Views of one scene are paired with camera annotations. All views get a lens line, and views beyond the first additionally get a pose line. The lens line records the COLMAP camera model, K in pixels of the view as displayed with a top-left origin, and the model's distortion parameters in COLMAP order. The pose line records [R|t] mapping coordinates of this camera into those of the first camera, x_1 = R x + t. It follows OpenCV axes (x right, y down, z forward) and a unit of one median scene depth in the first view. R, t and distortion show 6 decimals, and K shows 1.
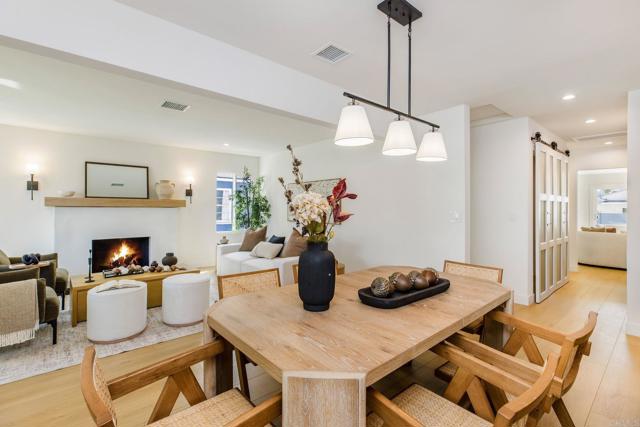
lens RADIAL K [[295.0, 0, 326.0], [0, 295.0, 210.2], [0, 0, 1]] dist [0.002001, -0.001868]
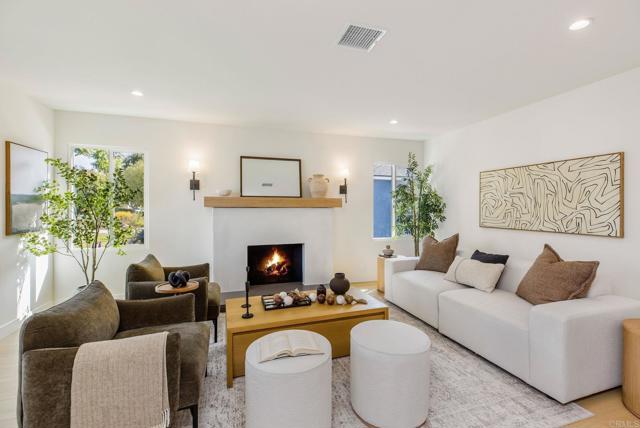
lens RADIAL K [[295.0, 0, 322.8], [0, 295.0, 207.5], [0, 0, 1]] dist [0.002001, -0.001868]
pose [[0.914772, -0.005594, -0.403933, -0.205584], [0.000764, 0.999926, -0.012119, 0.000000], [0.403971, 0.010778, 0.914708, 0.257252]]
